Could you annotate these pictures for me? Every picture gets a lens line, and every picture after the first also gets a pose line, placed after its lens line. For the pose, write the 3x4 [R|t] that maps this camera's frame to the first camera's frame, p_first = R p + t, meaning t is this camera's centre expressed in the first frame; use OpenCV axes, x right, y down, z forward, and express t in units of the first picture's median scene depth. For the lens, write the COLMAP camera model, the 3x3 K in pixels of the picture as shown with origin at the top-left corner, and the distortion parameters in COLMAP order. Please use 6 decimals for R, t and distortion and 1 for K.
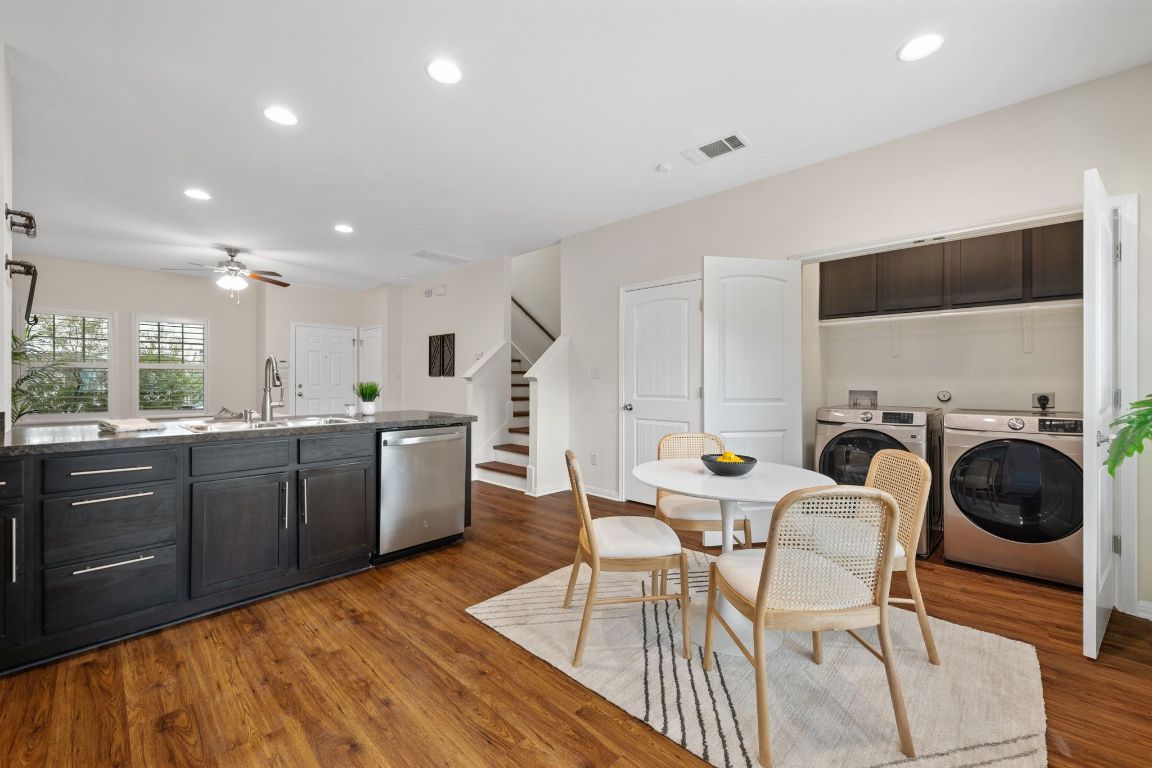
lens RADIAL K [[455.5, 0, 577.1], [0, 455.5, 379.1], [0, 0, 1]] dist [-0.002146, 0.001187]
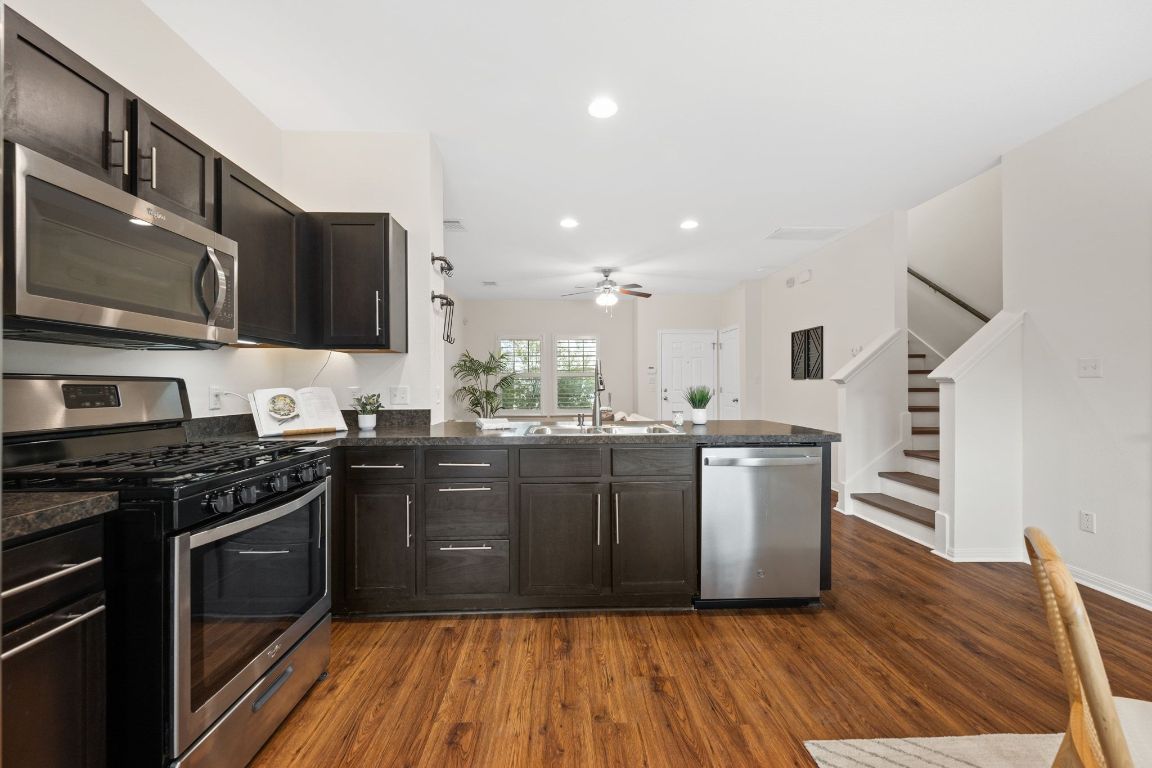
lens RADIAL K [[455.5, 0, 574.2], [0, 455.5, 386.7], [0, 0, 1]] dist [-0.002146, 0.001187]
pose [[0.705260, -0.004438, -0.708935, -0.016915], [0.008808, 0.999958, 0.002502, 0.004918], [0.708894, -0.008008, 0.705270, 0.273471]]
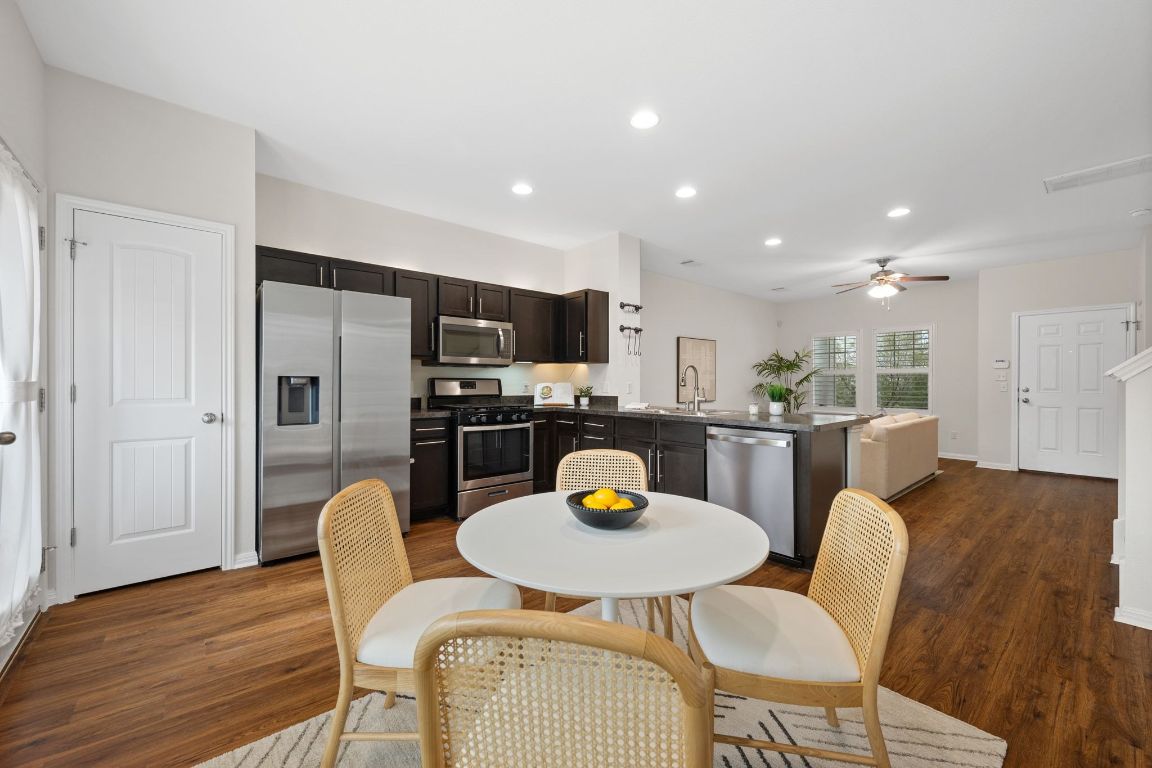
lens RADIAL K [[455.5, 0, 572.9], [0, 455.5, 382.5], [0, 0, 1]] dist [-0.002146, 0.001187]
pose [[-0.116251, -0.003380, -0.993214, 0.770438], [0.001148, 0.999993, -0.003537, 0.009579], [0.993219, -0.001552, -0.116247, 0.806921]]
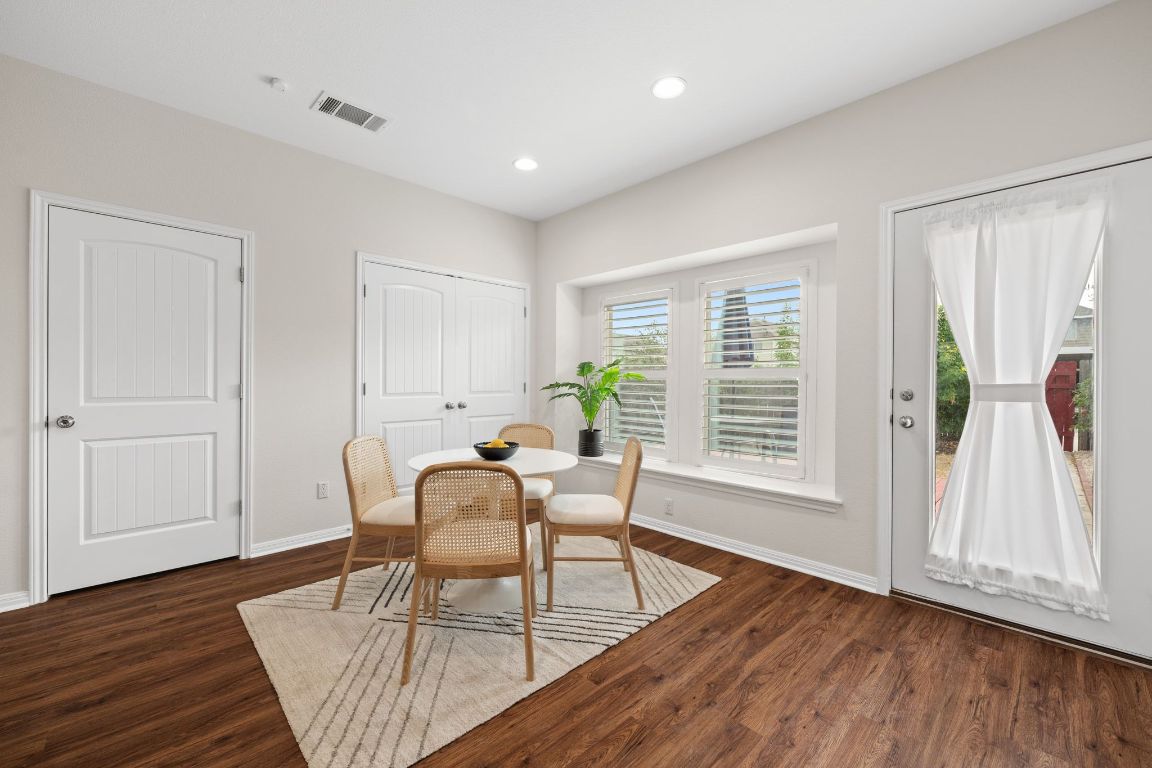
lens RADIAL K [[455.5, 0, 574.6], [0, 455.5, 377.2], [0, 0, 1]] dist [-0.002146, 0.001187]
pose [[0.060848, 0.001258, 0.998146, -0.630518], [-0.010859, 0.999941, -0.000598, 0.003149], [-0.998088, -0.010803, 0.060858, 0.578404]]
